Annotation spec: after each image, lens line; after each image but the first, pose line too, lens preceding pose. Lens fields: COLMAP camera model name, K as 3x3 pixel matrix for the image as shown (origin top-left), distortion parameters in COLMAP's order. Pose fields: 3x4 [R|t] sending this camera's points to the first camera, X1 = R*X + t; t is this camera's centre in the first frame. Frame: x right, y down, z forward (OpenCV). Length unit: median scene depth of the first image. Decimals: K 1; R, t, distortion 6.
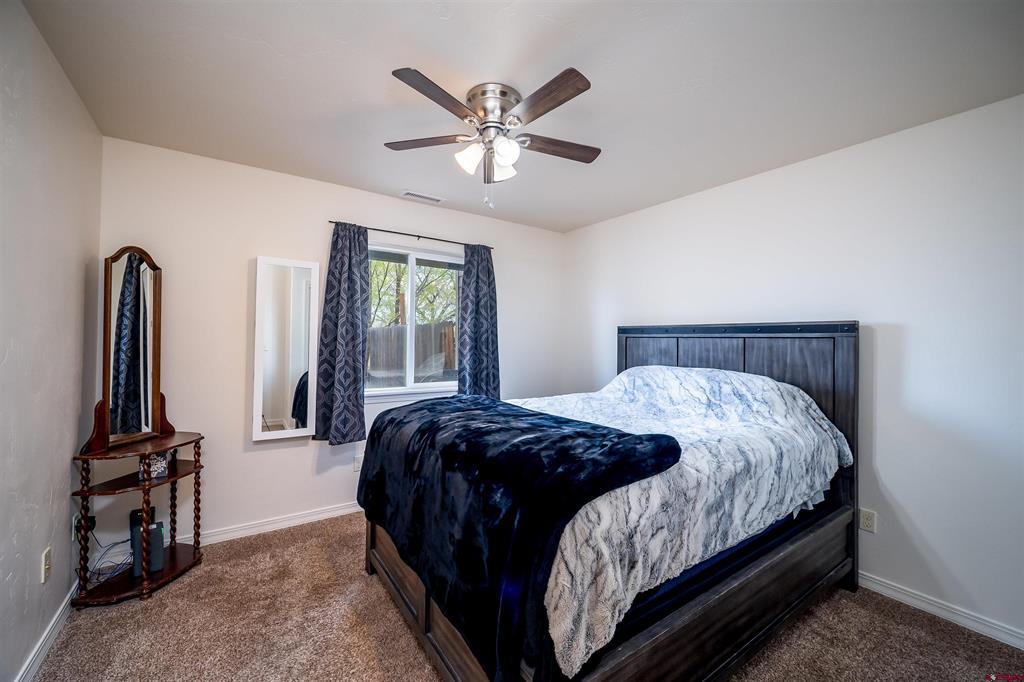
lens RADIAL K [[411.3, 0, 509.4], [0, 411.3, 335.2], [0, 0, 1]] dist [-0.001530, -0.000280]
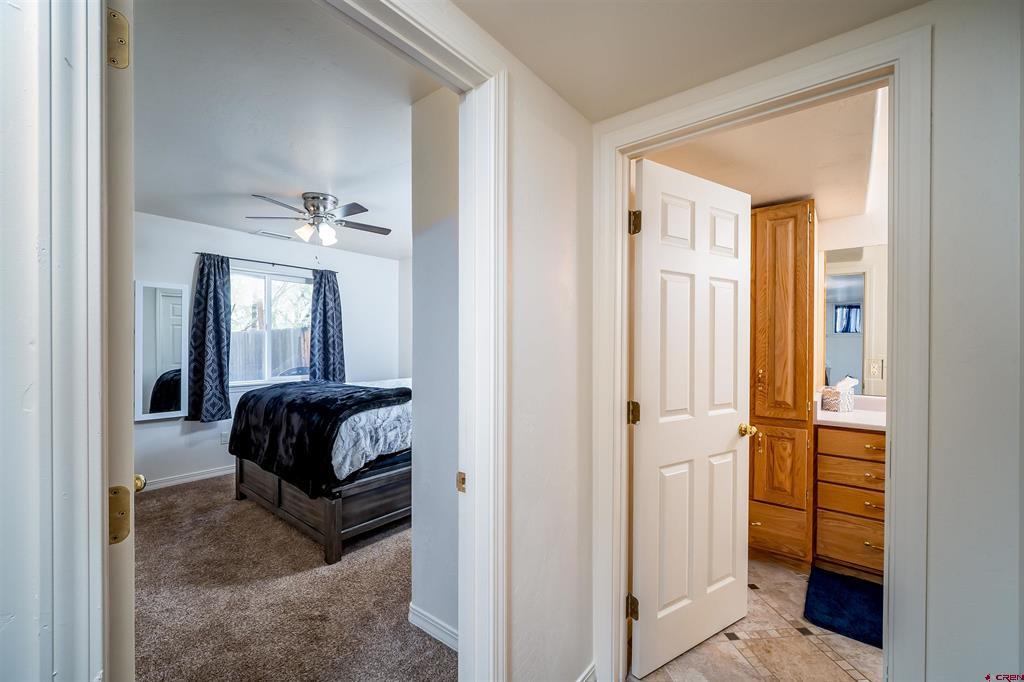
lens RADIAL K [[415.0, 0, 508.8], [0, 415.0, 345.5], [0, 0, 1]] dist [-0.002047, -0.000189]
pose [[0.959750, -0.011658, 0.280612, 0.141759], [0.006326, 0.999782, 0.019901, -0.003155], [-0.280783, -0.017325, 0.959615, -0.547894]]
